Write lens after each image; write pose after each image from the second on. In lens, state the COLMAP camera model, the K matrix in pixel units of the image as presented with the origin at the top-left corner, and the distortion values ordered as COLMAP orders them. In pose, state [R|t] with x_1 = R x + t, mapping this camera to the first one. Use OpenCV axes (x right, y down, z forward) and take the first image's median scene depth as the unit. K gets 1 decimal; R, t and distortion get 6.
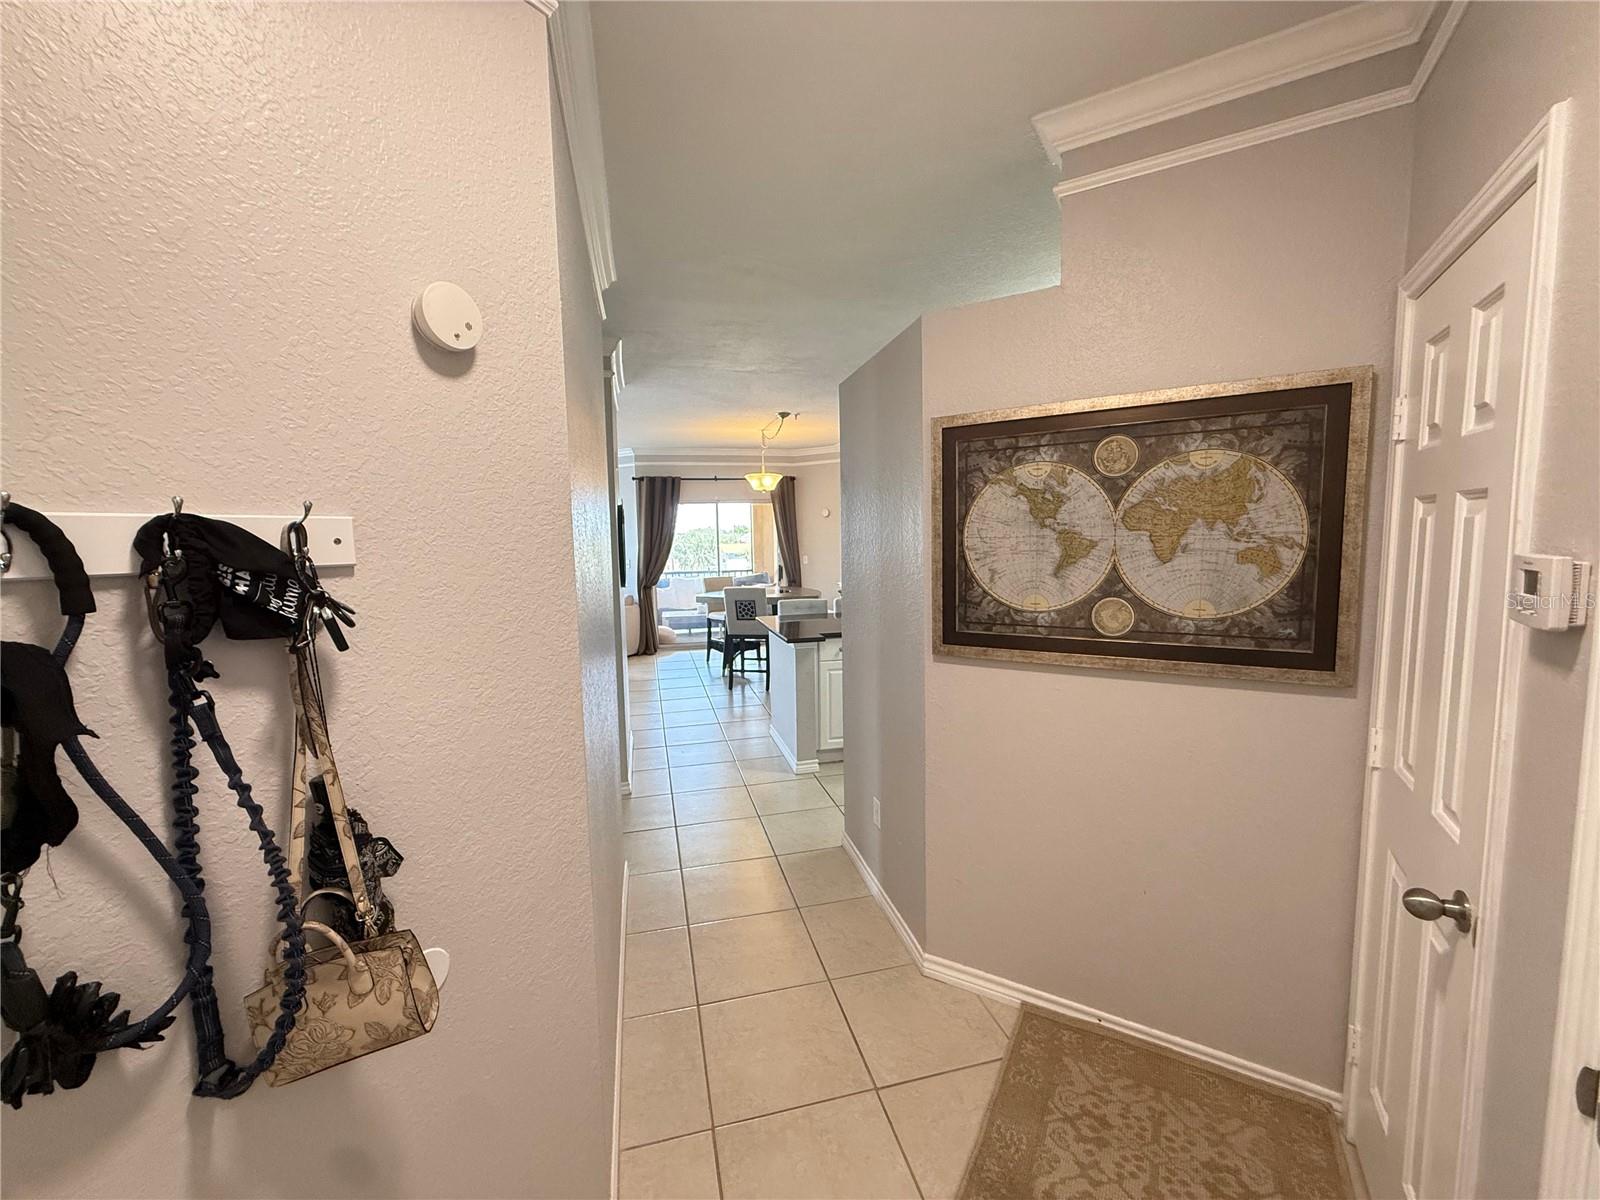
lens RADIAL K [[637.1, 0, 796.0], [0, 637.1, 598.1], [0, 0, 1]] dist [-0.001507, 0.000503]
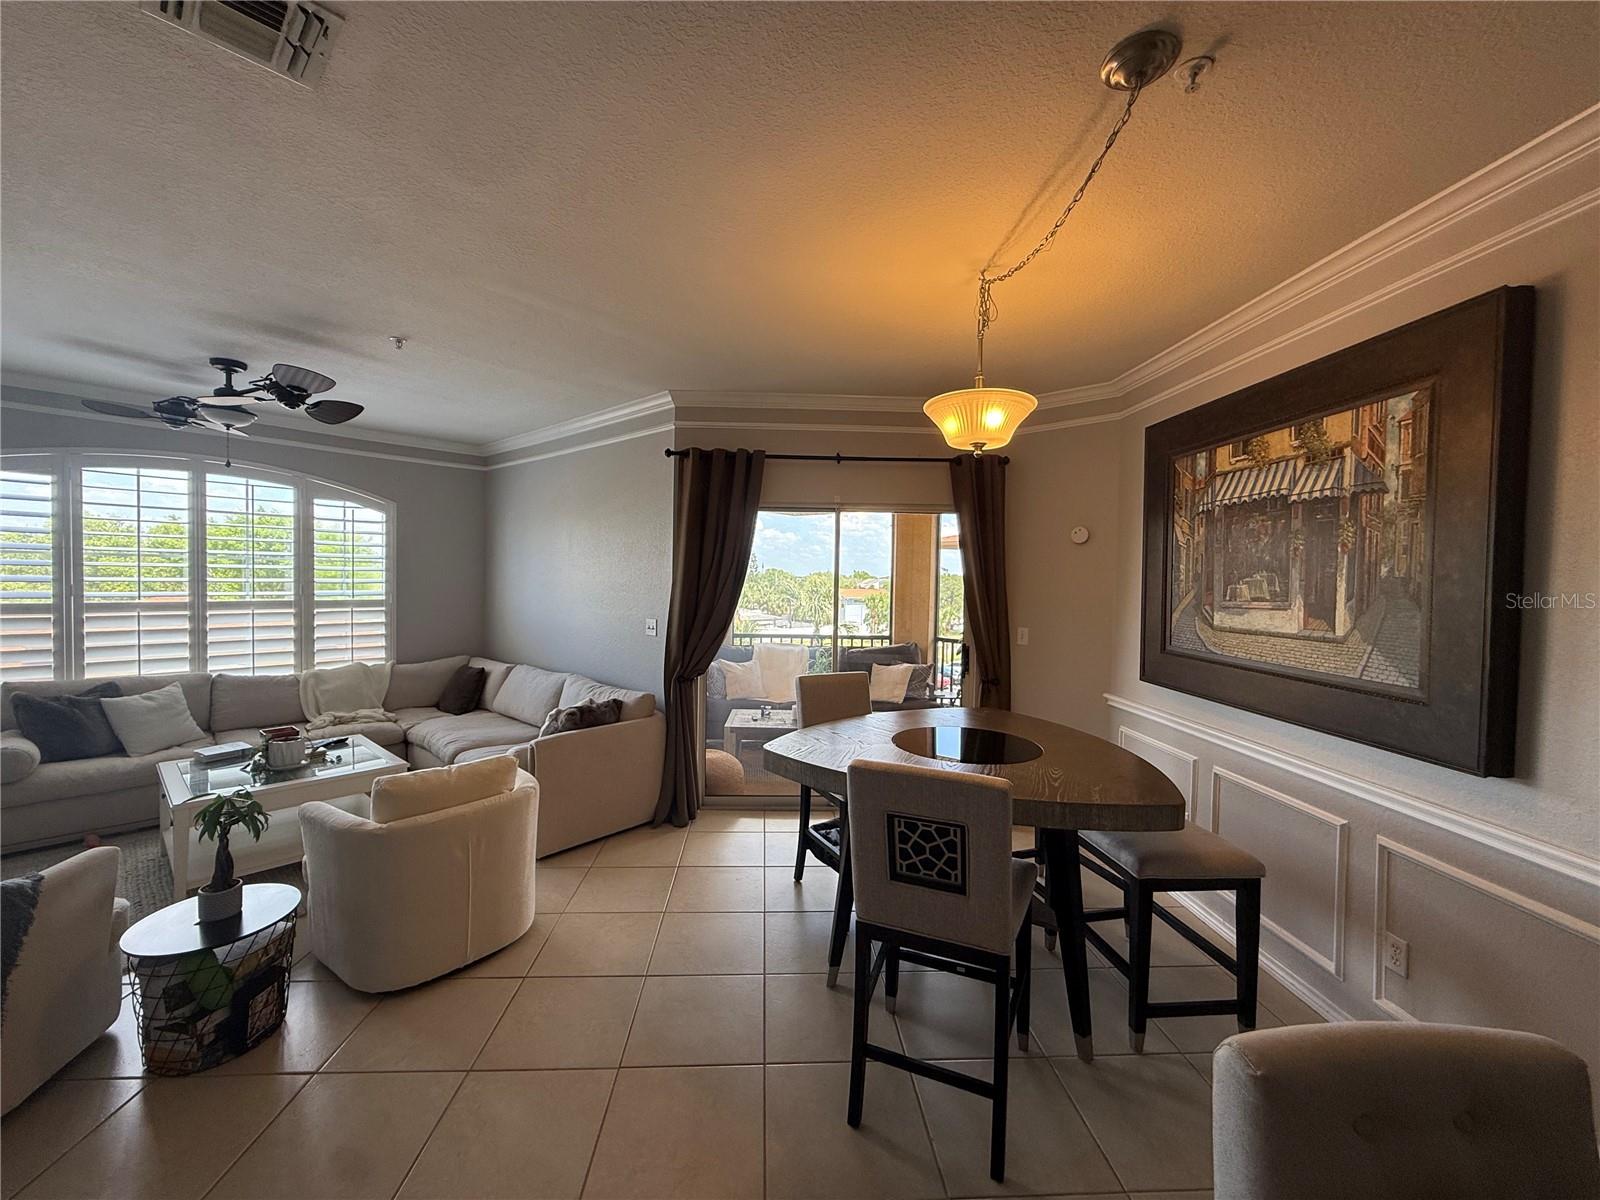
lens RADIAL K [[637.1, 0, 796.0], [0, 637.1, 598.1], [0, 0, 1]] dist [-0.001507, 0.000503]
pose [[0.982079, 0.041871, -0.183757, -0.066248], [-0.054859, 0.996299, -0.066171, -0.050577], [0.180306, 0.075066, 0.980742, 0.542838]]
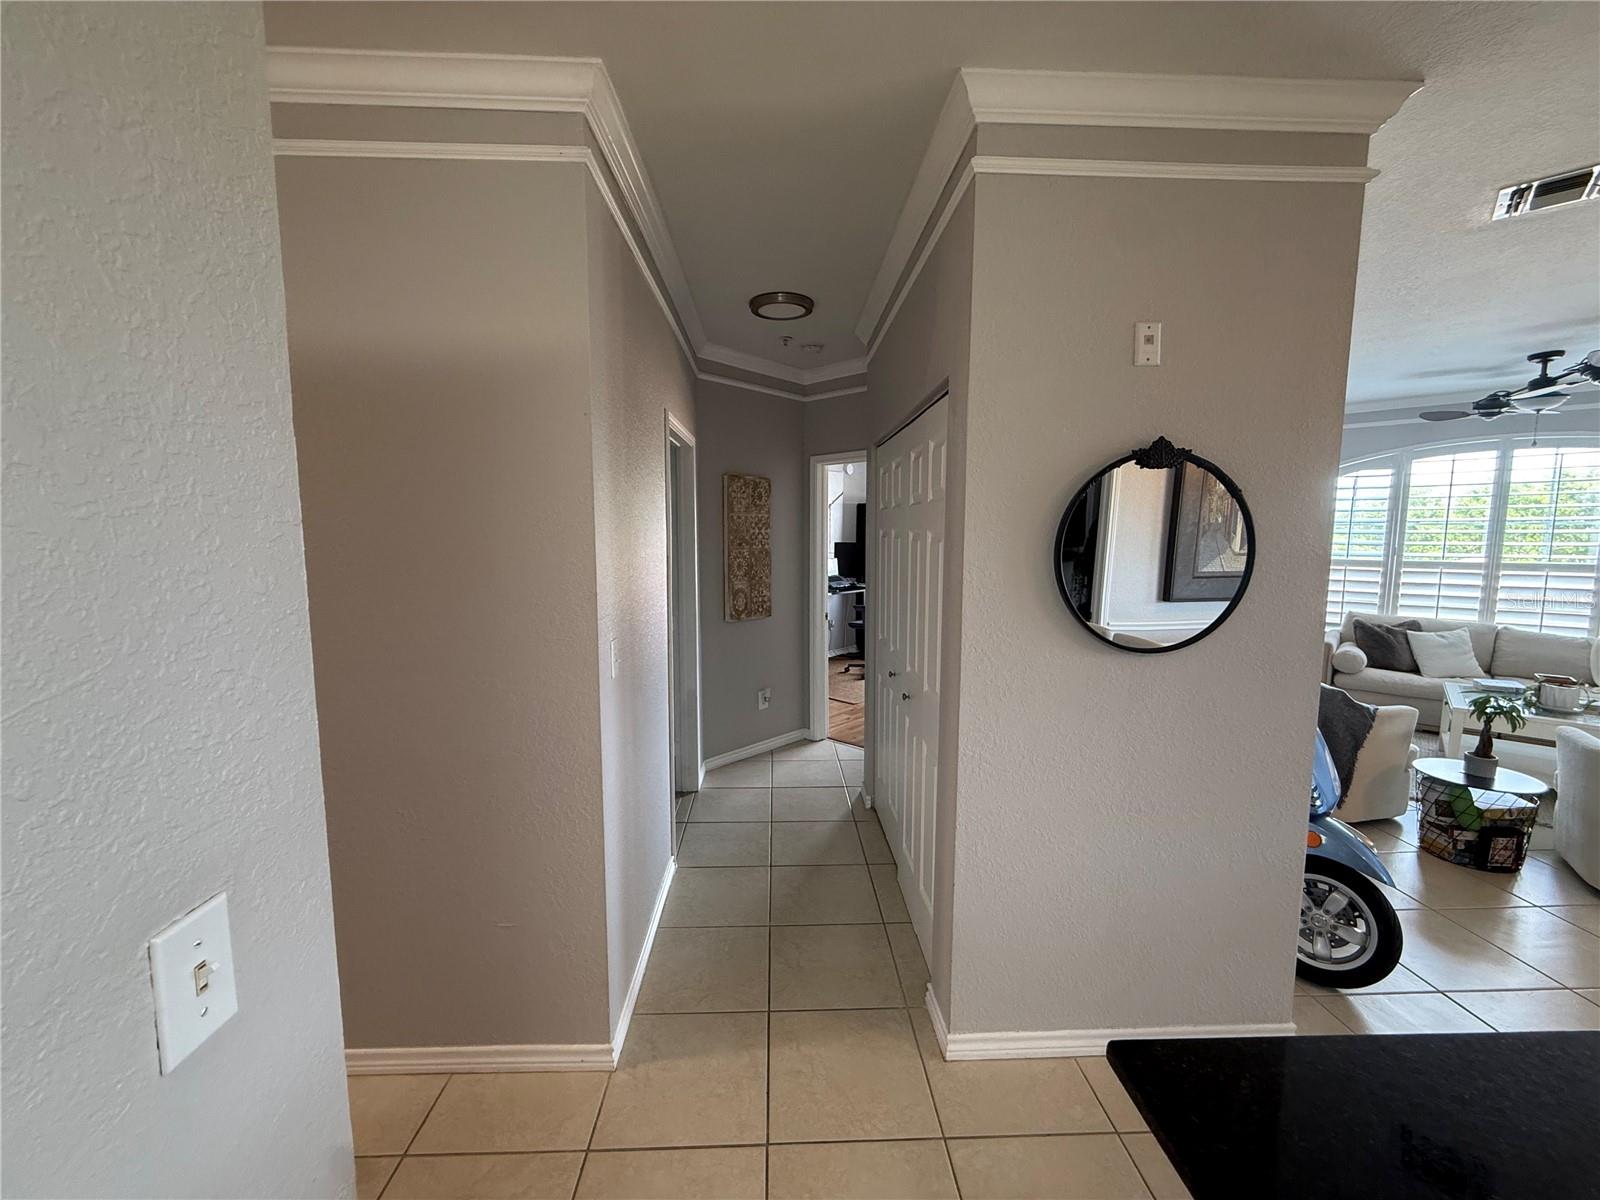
lens RADIAL K [[637.1, 0, 796.0], [0, 637.1, 598.1], [0, 0, 1]] dist [-0.001507, 0.000503]
pose [[-0.202541, 0.119659, -0.971936, 0.089287], [-0.094912, 0.985435, 0.141100, -0.044487], [0.974664, 0.120826, -0.188234, 0.434002]]
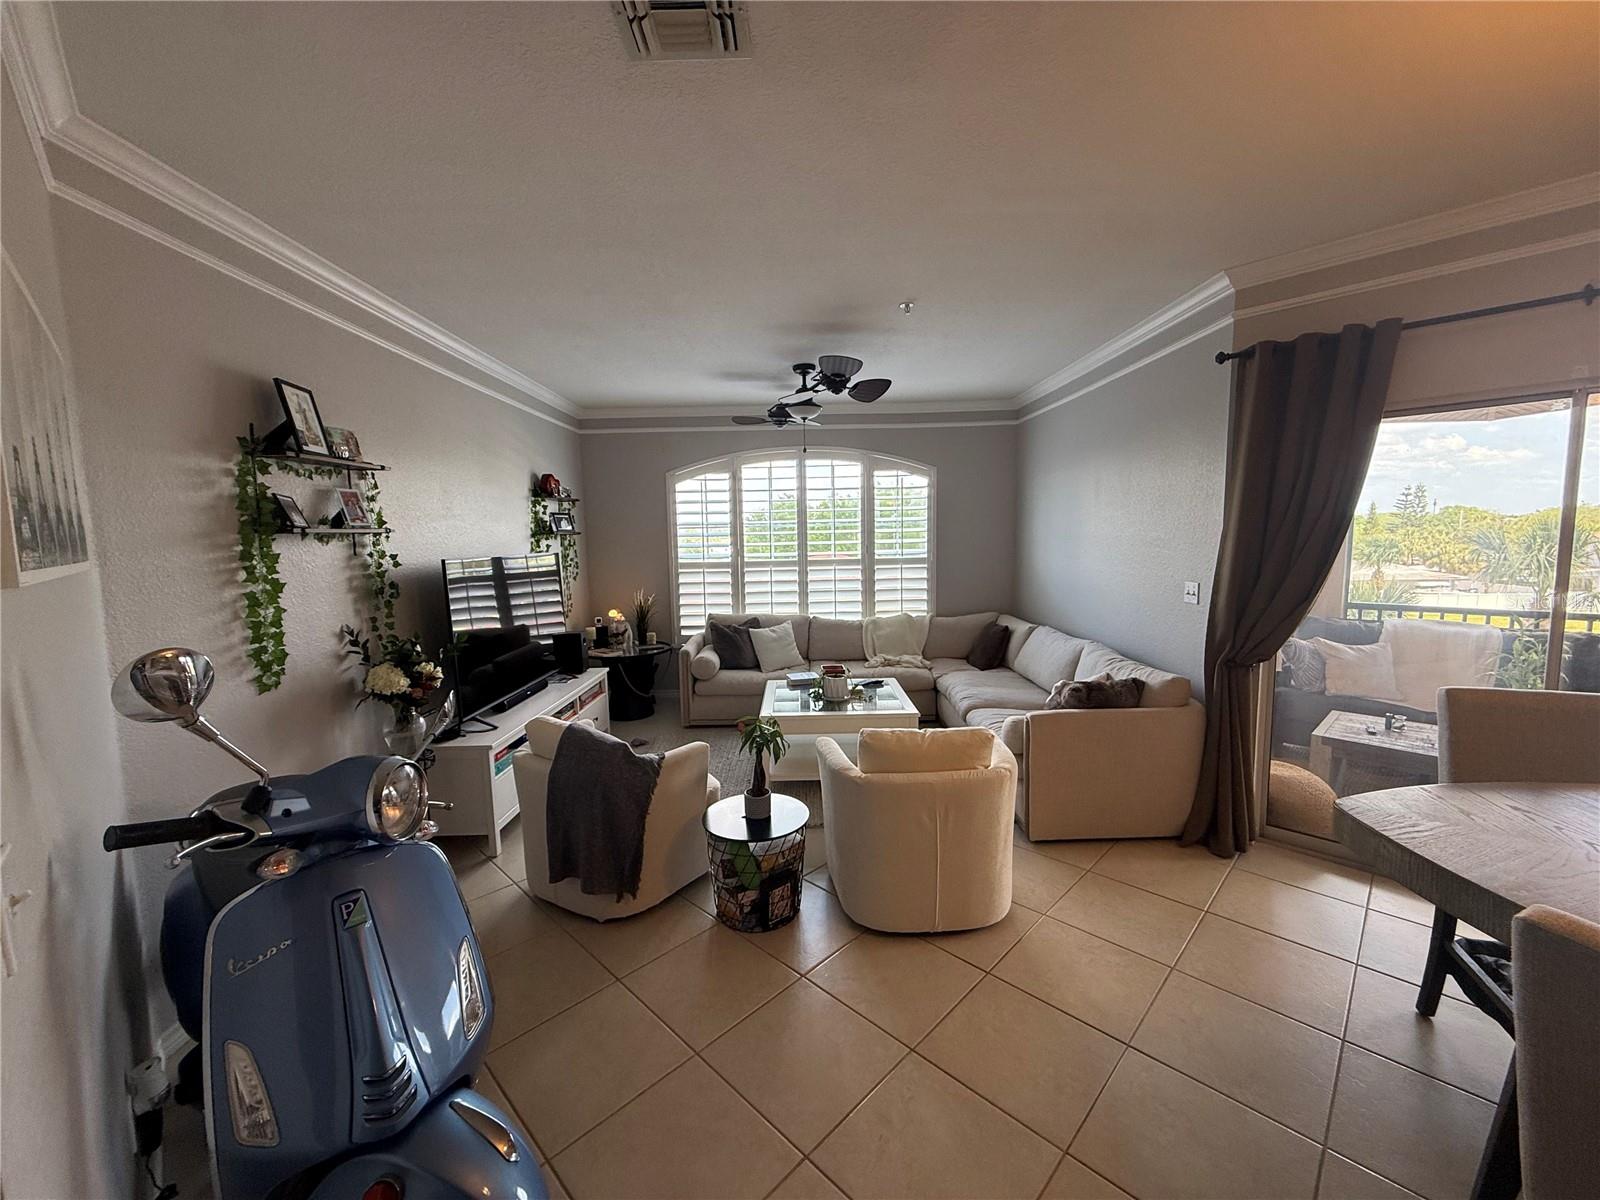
lens RADIAL K [[637.1, 0, 796.0], [0, 637.1, 598.1], [0, 0, 1]] dist [-0.001507, 0.000503]
pose [[0.521878, 0.094162, -0.847807, -0.064251], [-0.076123, 0.995064, 0.063659, -0.057756], [0.849617, 0.031315, 0.526470, 0.603906]]
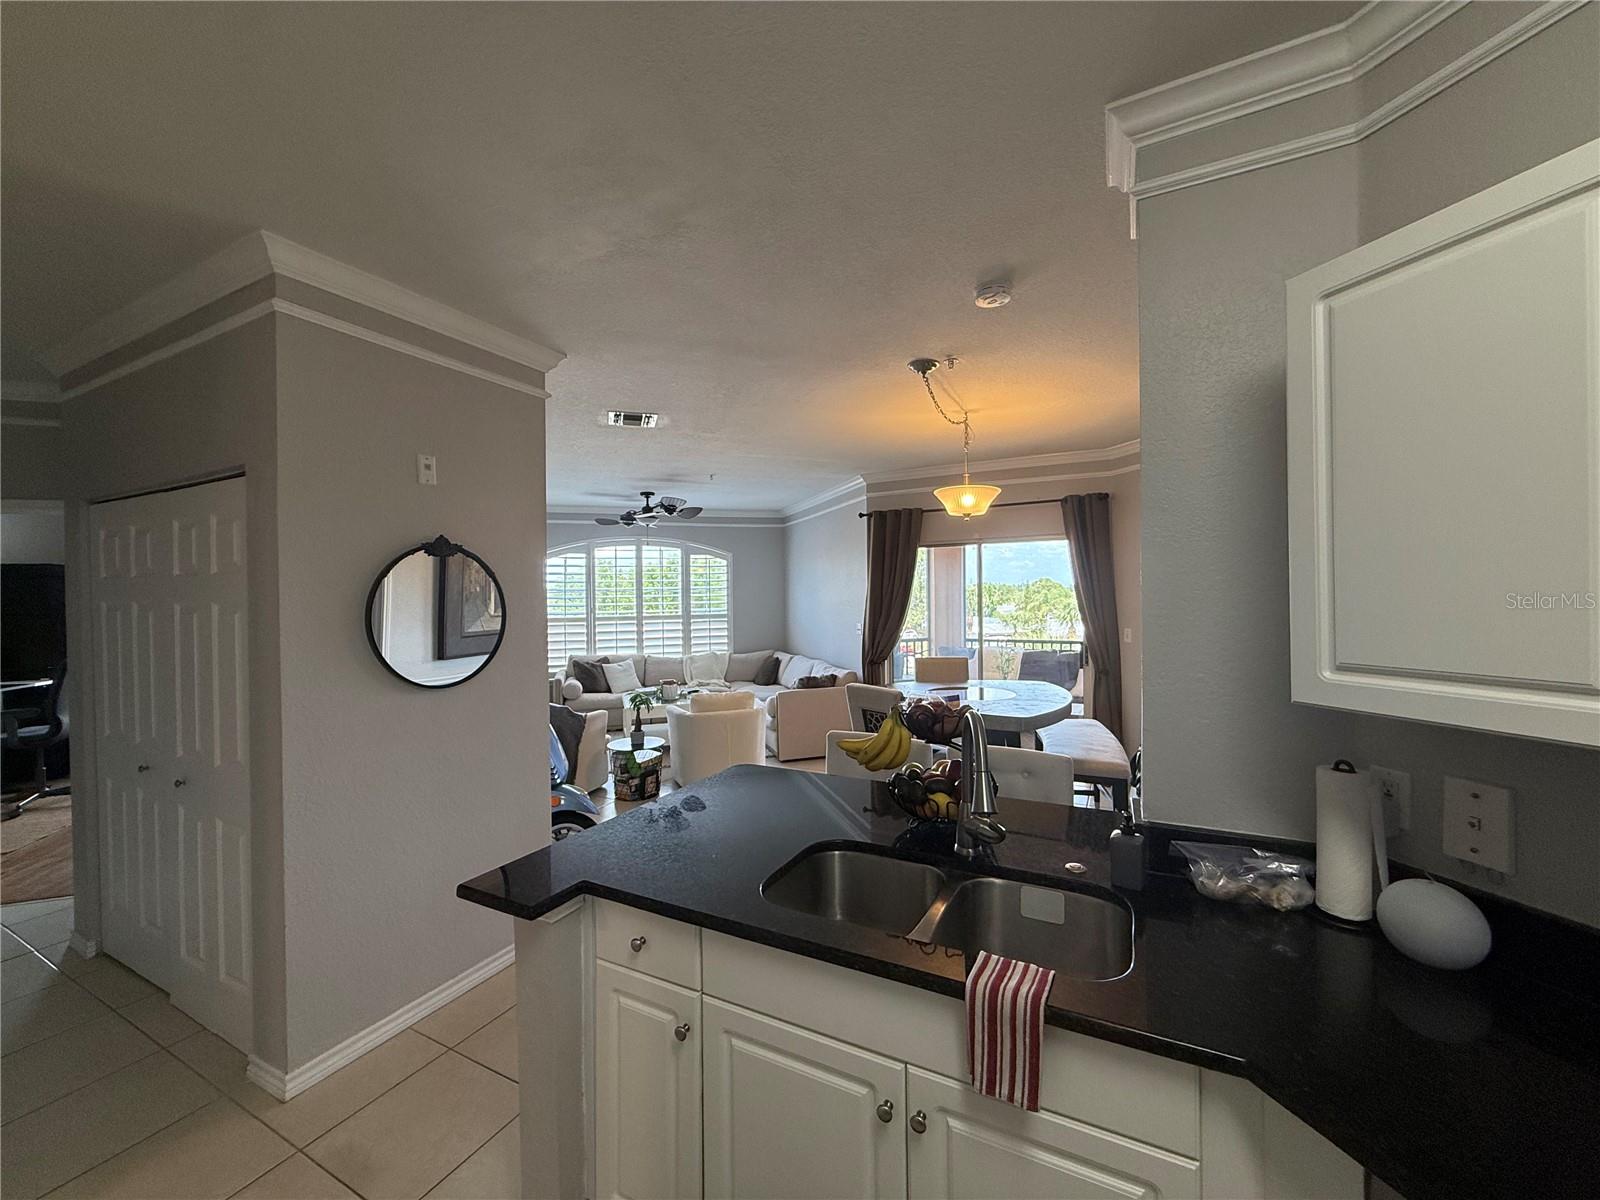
lens RADIAL K [[637.1, 0, 796.0], [0, 637.1, 598.1], [0, 0, 1]] dist [-0.001507, 0.000503]
pose [[0.751015, 0.013098, -0.660155, 0.175620], [-0.067010, 0.996153, -0.056468, -0.043376], [0.656876, 0.086646, 0.749003, 0.394476]]
